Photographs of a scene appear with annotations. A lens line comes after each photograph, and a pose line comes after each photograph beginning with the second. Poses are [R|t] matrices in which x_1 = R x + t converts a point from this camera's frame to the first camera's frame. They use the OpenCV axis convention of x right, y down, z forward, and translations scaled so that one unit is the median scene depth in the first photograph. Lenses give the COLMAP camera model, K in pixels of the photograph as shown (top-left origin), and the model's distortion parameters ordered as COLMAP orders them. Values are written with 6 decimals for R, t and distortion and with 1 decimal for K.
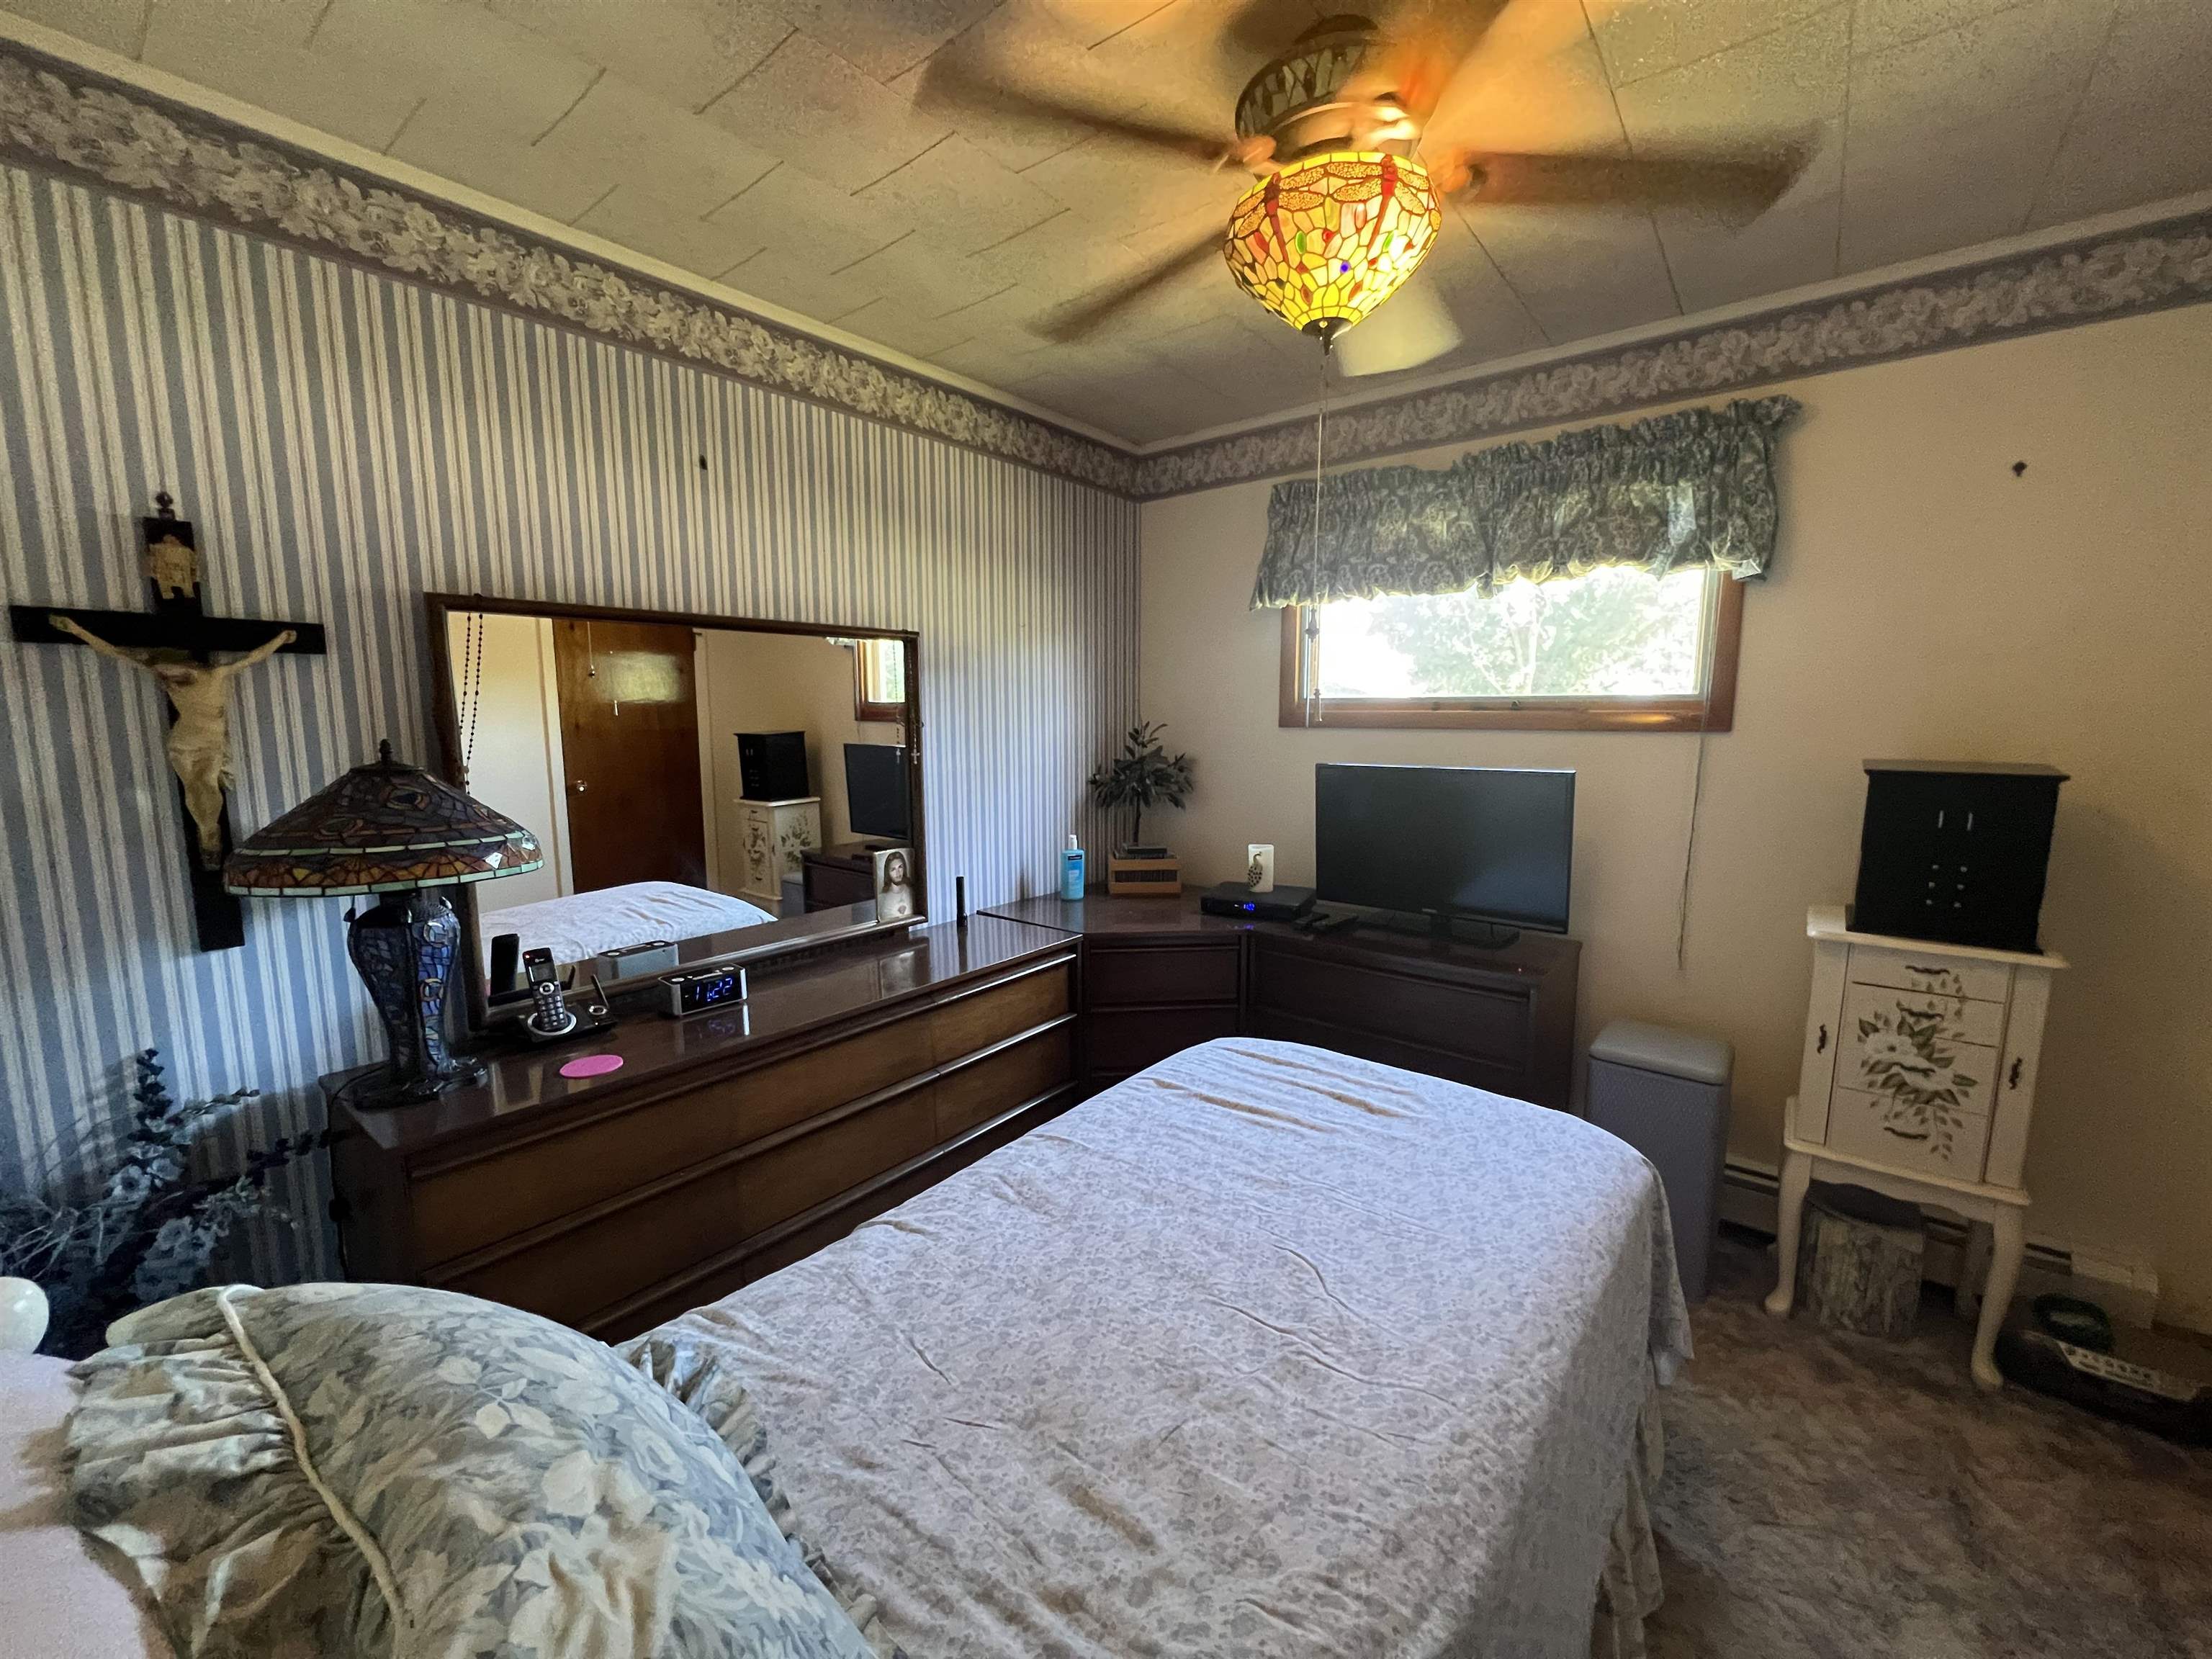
lens RADIAL K [[880.6, 0, 1121.8], [0, 880.6, 819.8], [0, 0, 1]] dist [-0.001305, 0.000355]
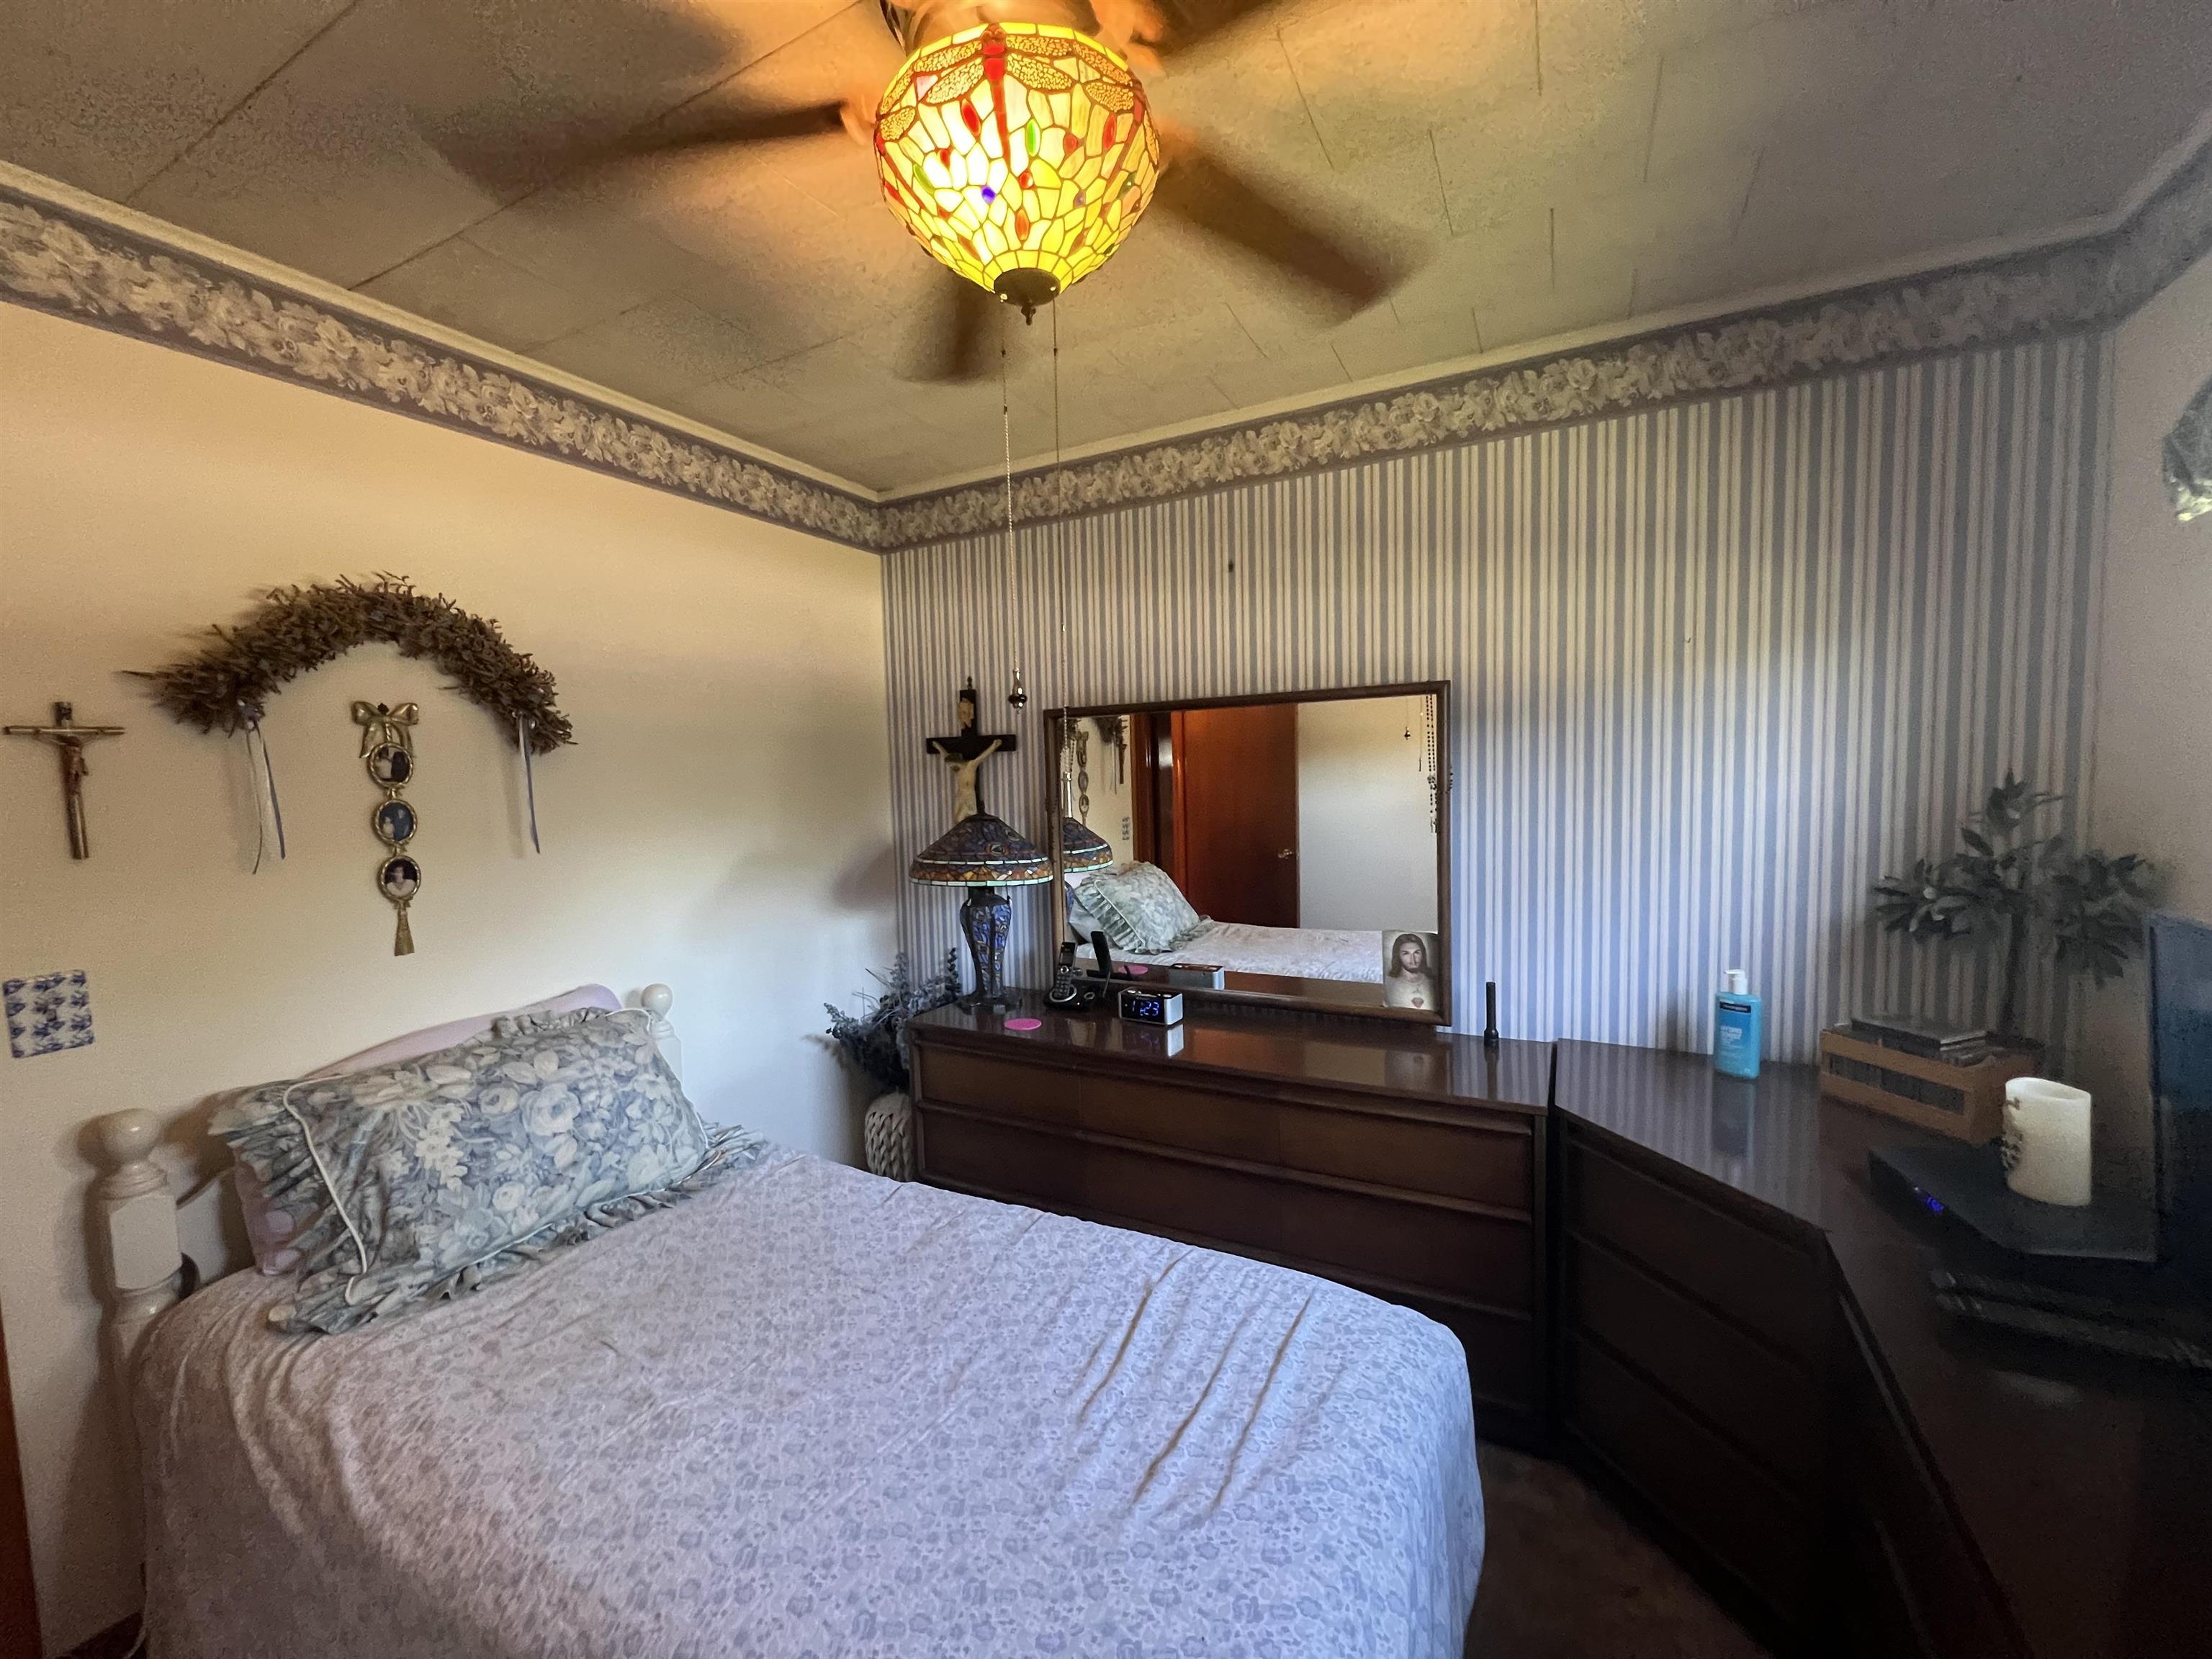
lens RADIAL K [[880.6, 0, 1123.0], [0, 880.6, 847.8], [0, 0, 1]] dist [-0.001305, 0.000355]
pose [[0.186474, 0.066976, -0.980174, 0.637853], [-0.101388, 0.993659, 0.048608, -0.073325], [0.977214, 0.090314, 0.192082, 0.637007]]
